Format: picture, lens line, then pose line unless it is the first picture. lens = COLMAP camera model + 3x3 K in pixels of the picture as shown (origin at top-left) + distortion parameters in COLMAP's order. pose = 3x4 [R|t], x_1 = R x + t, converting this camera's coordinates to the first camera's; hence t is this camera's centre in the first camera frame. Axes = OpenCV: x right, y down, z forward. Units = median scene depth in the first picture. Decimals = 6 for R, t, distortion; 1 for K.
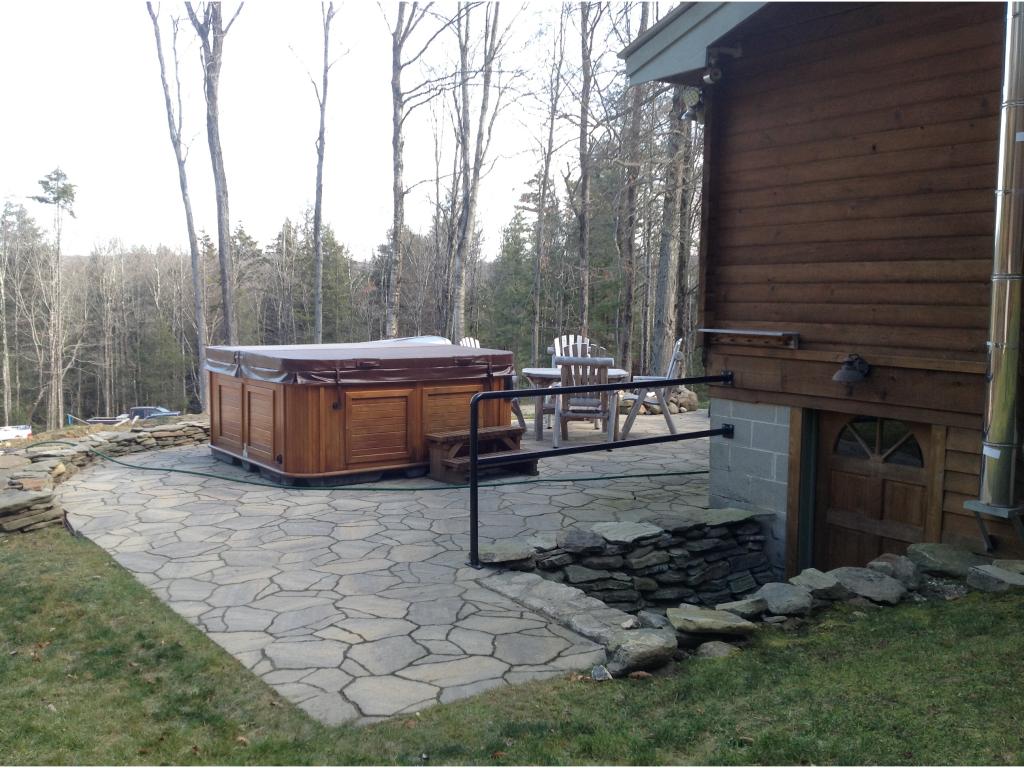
lens RADIAL K [[964.6, 0, 501.5], [0, 964.6, 393.7], [0, 0, 1]] dist [0.199253, -0.450115]
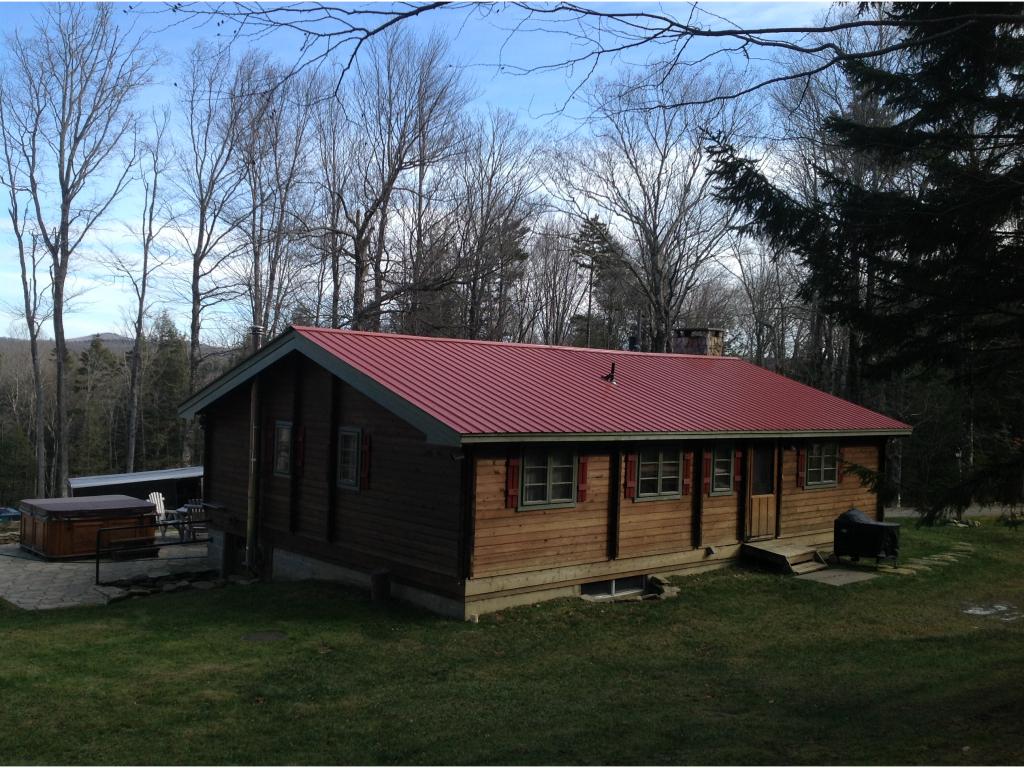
lens RADIAL K [[964.6, 0, 501.5], [0, 964.6, 393.7], [0, 0, 1]] dist [0.199253, -0.450115]
pose [[0.992635, 0.023386, 0.118866, 0.180519], [-0.011882, 0.995254, -0.096583, -0.029397], [-0.120561, 0.094459, 0.988202, -0.484061]]
